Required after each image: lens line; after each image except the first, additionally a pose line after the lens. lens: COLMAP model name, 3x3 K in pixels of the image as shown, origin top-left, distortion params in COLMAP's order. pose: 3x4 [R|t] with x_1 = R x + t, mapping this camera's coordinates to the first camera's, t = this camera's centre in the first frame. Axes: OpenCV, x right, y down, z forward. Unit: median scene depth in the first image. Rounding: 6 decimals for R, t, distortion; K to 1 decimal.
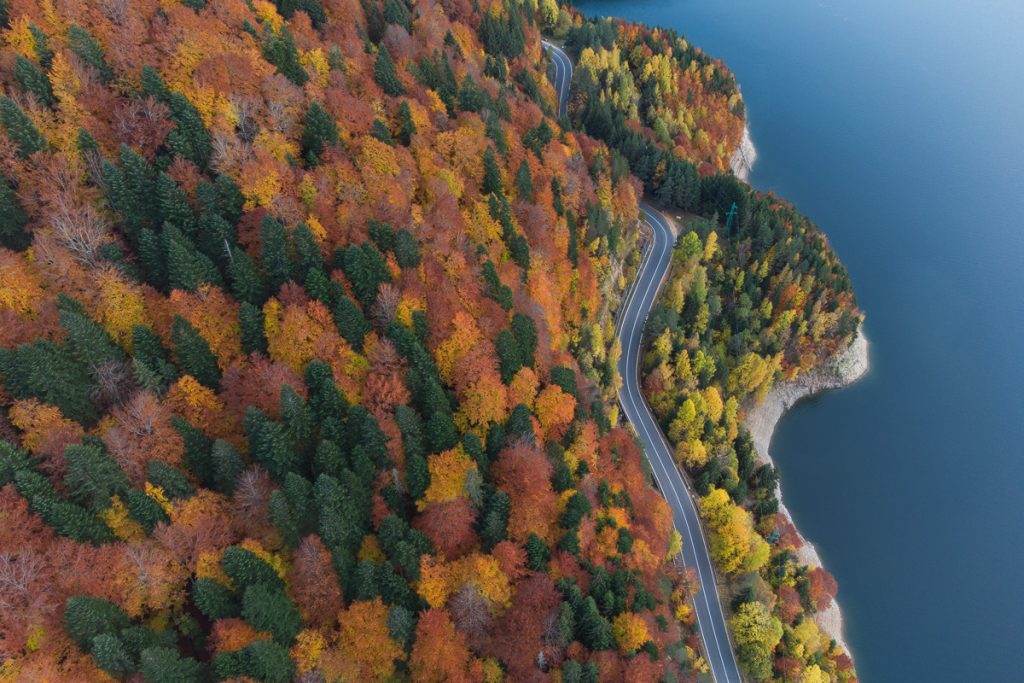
lens RADIAL K [[777.6, 0, 508.8], [0, 777.6, 358.4], [0, 0, 1]] dist [-0.001422, -0.001677]
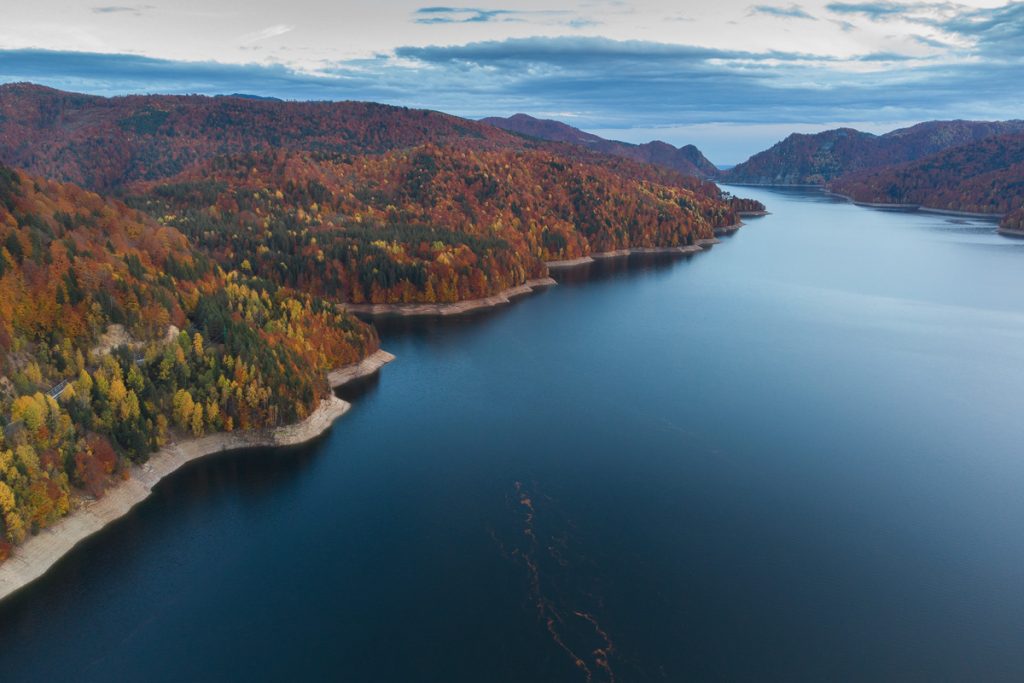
lens RADIAL K [[727.9, 0, 510.6], [0, 727.9, 287.9], [0, 0, 1]] dist [0.024609, 0.000777]
pose [[0.979468, 0.025447, -0.199986, 1.160259], [-0.149404, 0.757655, -0.635325, 0.635628], [0.135353, 0.652159, 0.745901, -0.177403]]
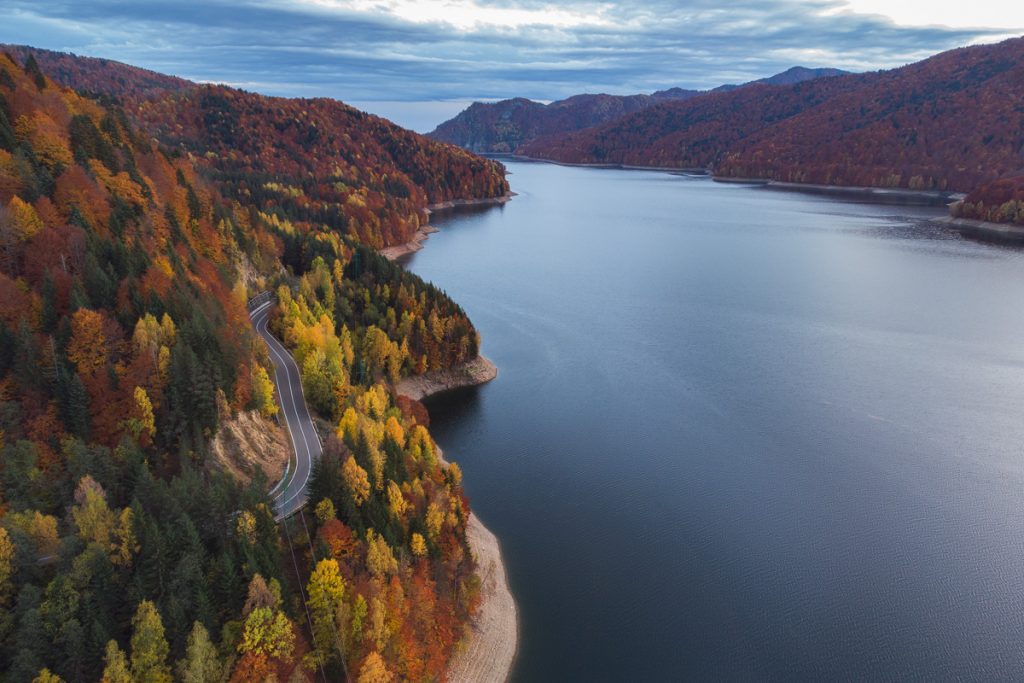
lens RADIAL K [[748.9, 0, 500.2], [0, 748.9, 340.4], [0, 0, 1]] dist [0.001893, -0.001686]
pose [[0.972410, -0.074635, 0.221017, 0.219476], [0.188086, 0.811296, -0.553554, 0.643247], [-0.137996, 0.579851, 0.802951, 0.019846]]
